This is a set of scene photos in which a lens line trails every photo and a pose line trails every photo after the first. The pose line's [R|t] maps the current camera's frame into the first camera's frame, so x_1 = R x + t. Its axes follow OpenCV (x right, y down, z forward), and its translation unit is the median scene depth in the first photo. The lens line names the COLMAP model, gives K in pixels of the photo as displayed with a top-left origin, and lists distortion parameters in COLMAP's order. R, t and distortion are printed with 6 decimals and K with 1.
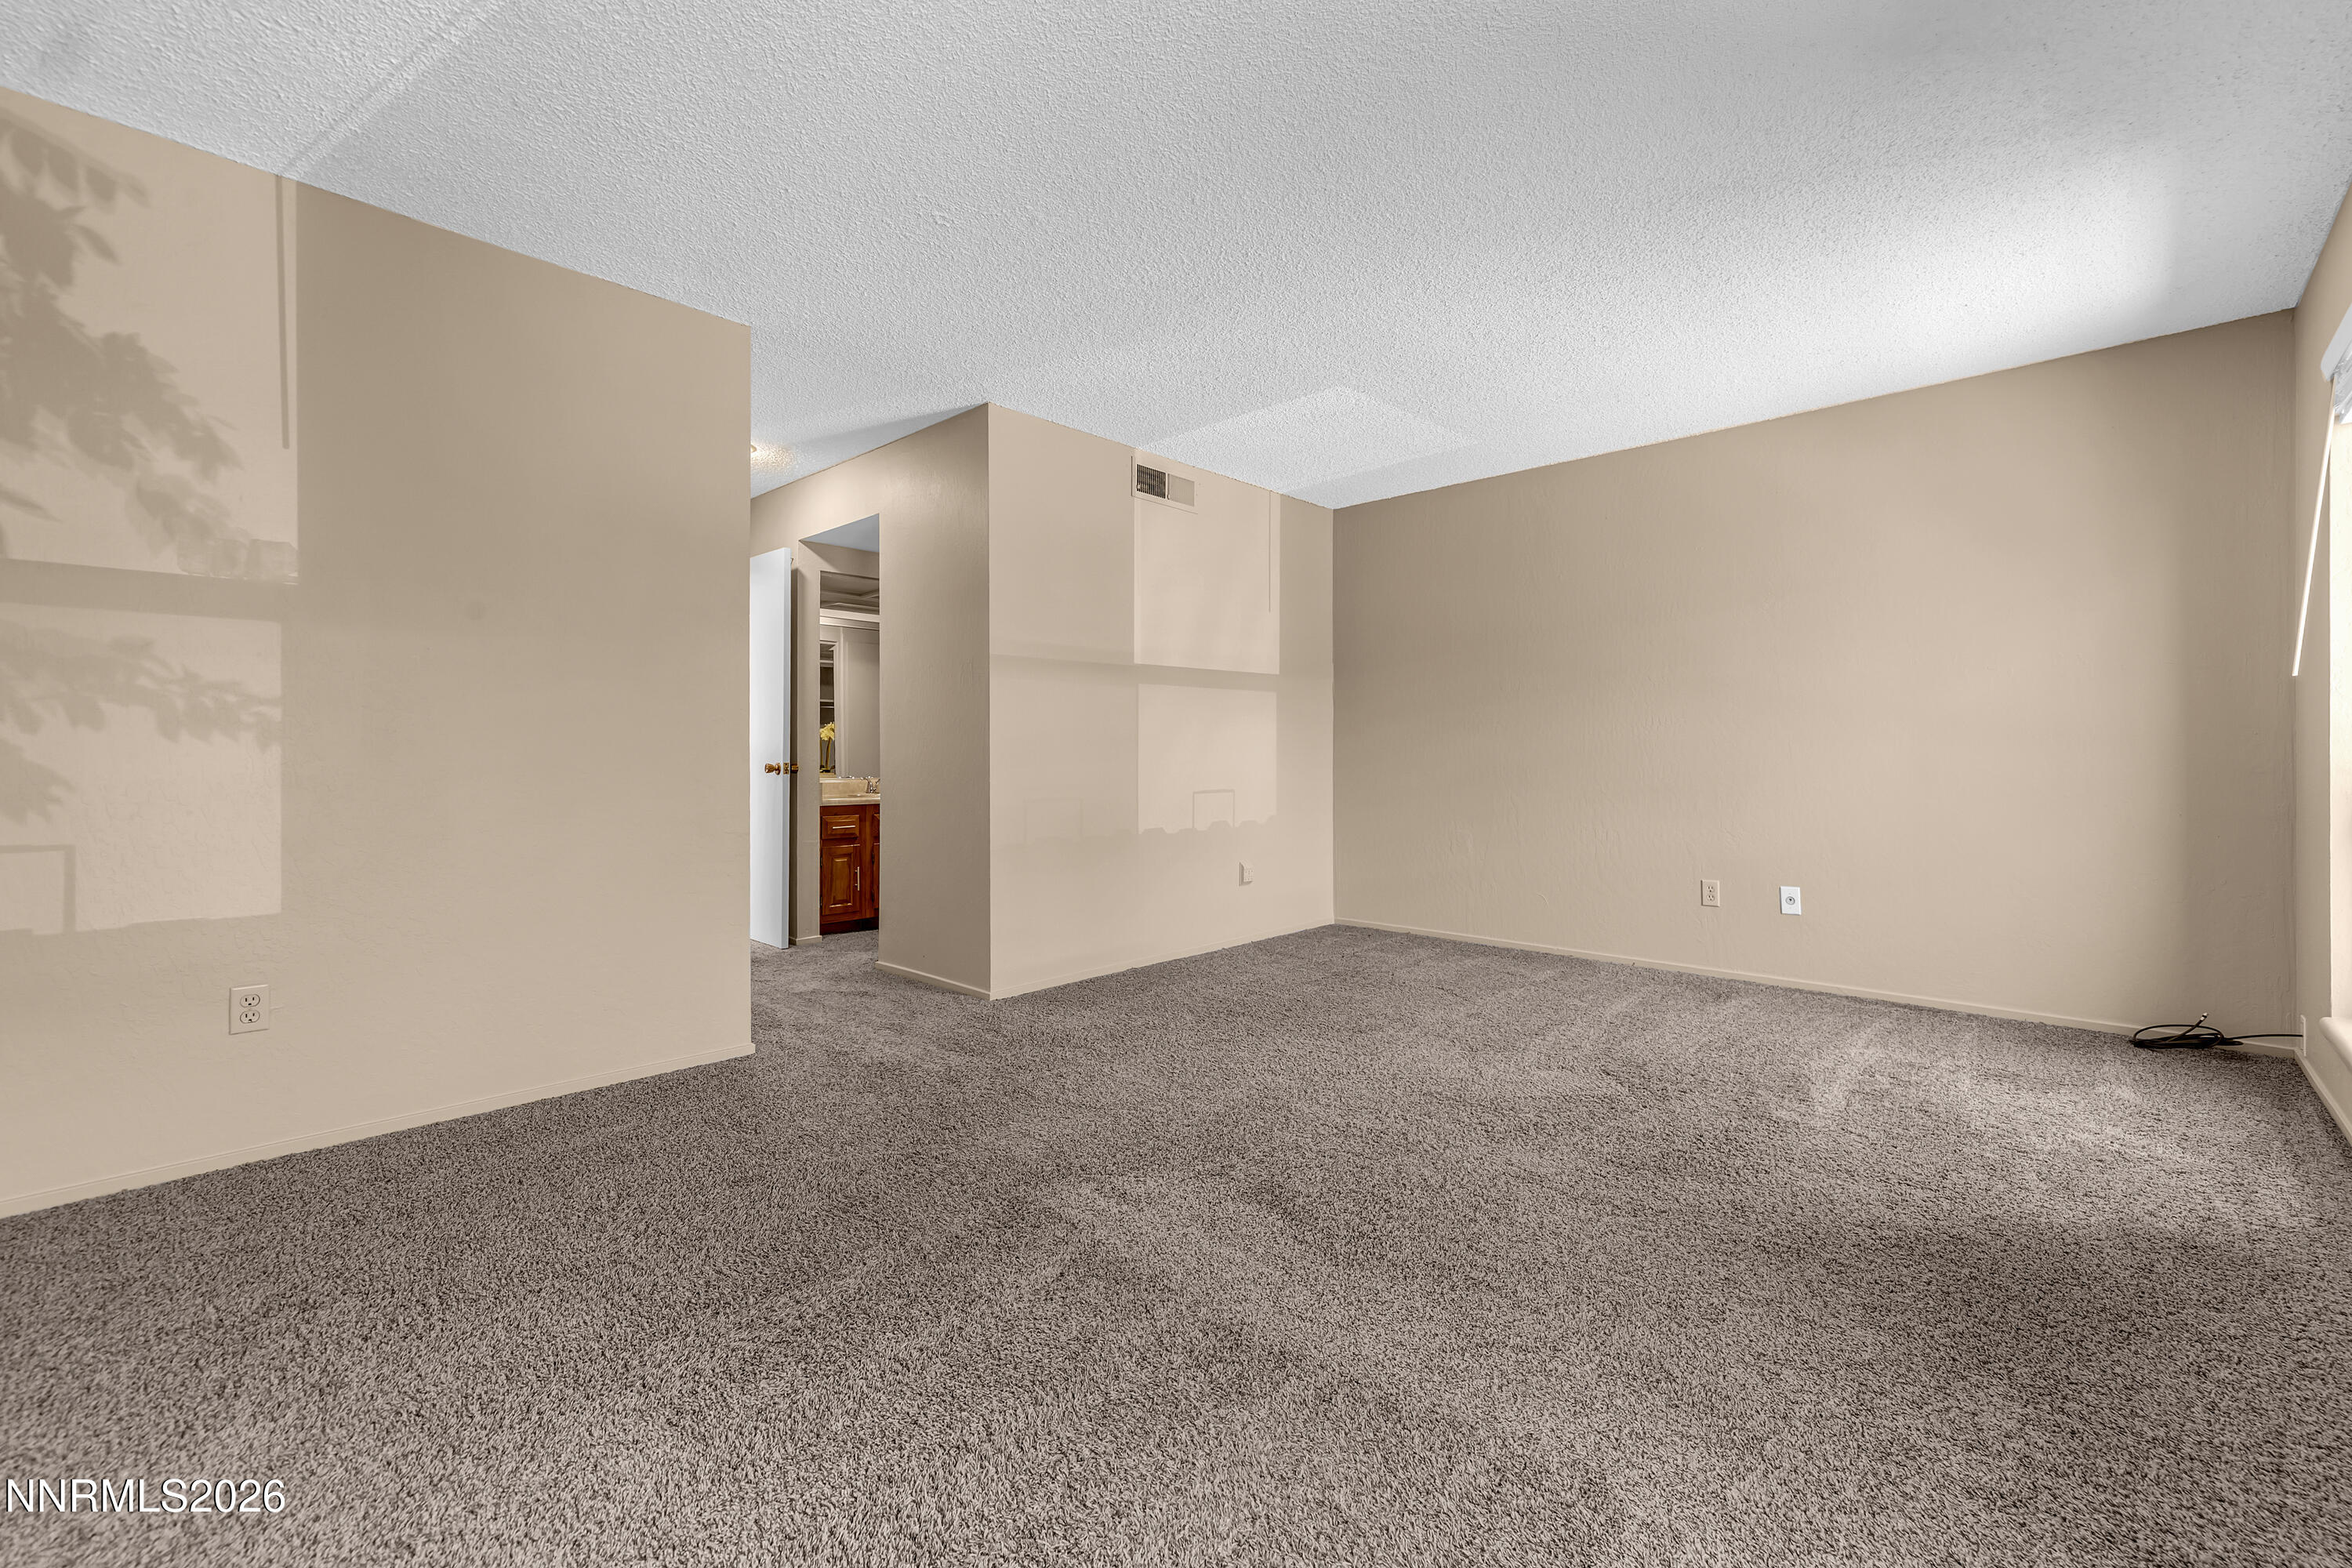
lens RADIAL K [[1010.9, 0, 1203.8], [0, 1010.9, 748.5], [0, 0, 1]] dist [0.001519, 0.000190]
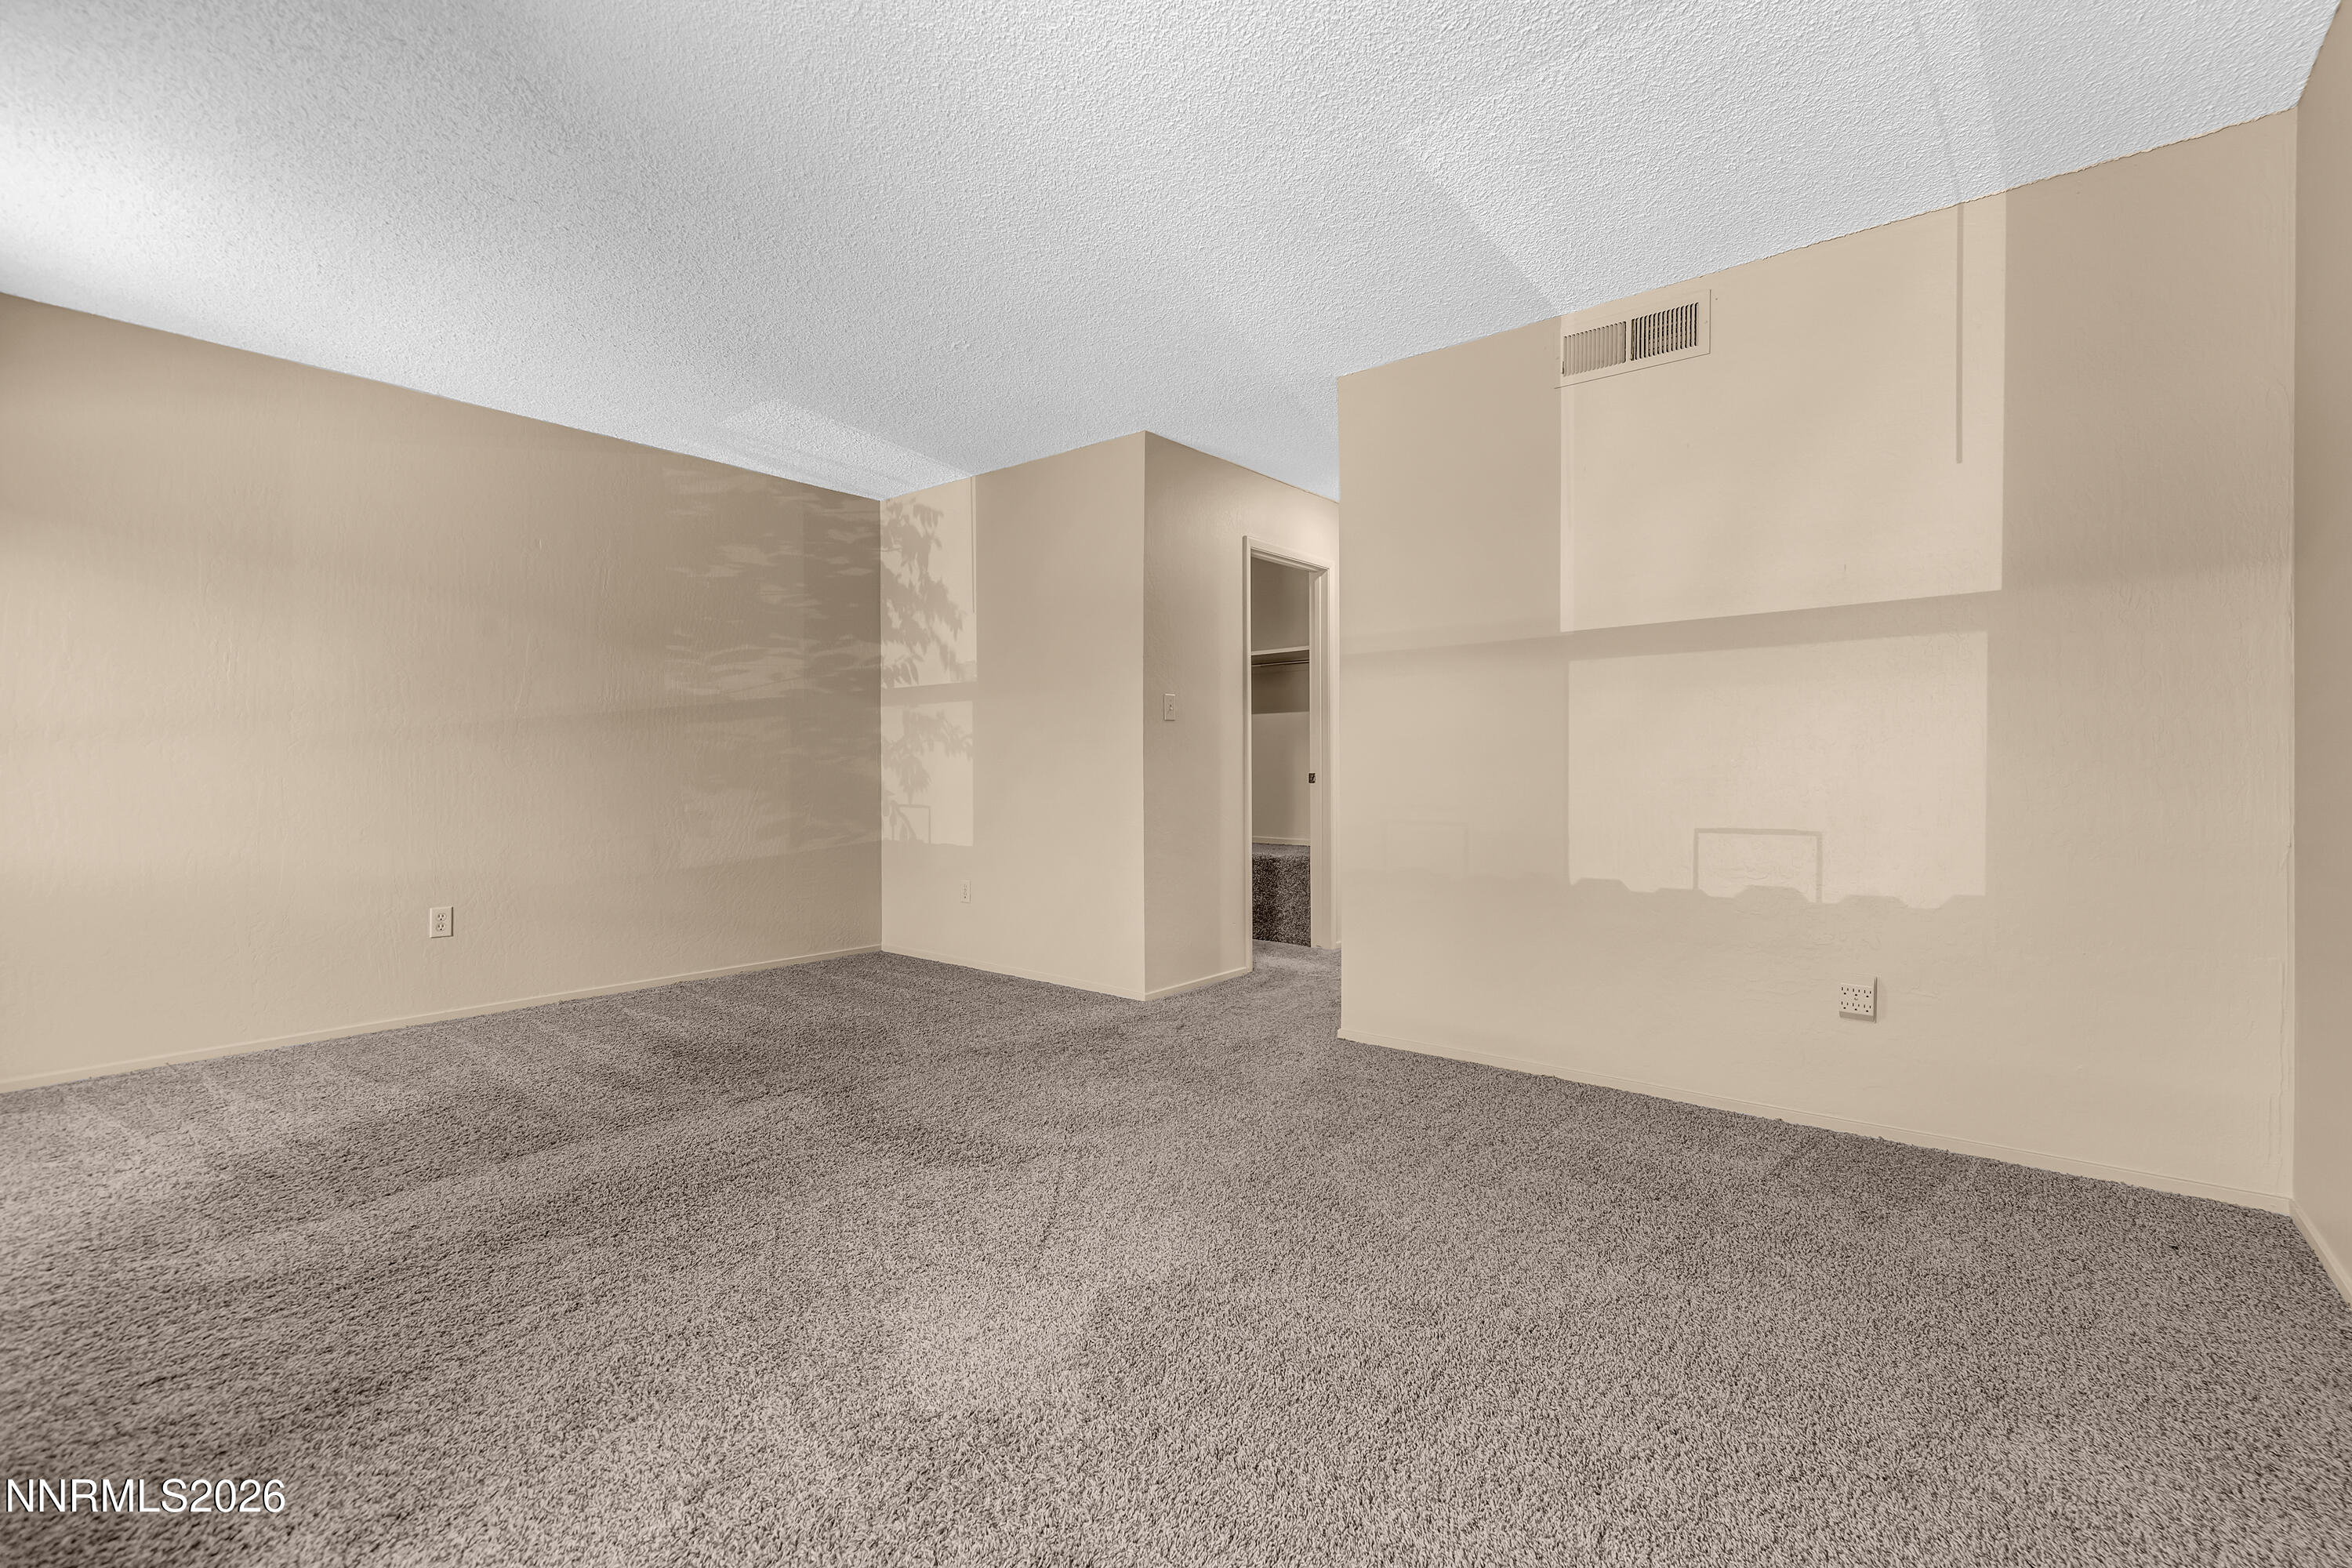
lens RADIAL K [[1010.9, 0, 1203.8], [0, 1010.9, 748.5], [0, 0, 1]] dist [0.001519, 0.000190]
pose [[0.046851, -0.012129, -0.998828, 0.788508], [0.005259, 0.999915, -0.011895, 0.002018], [0.998888, -0.004696, 0.046911, 0.956741]]
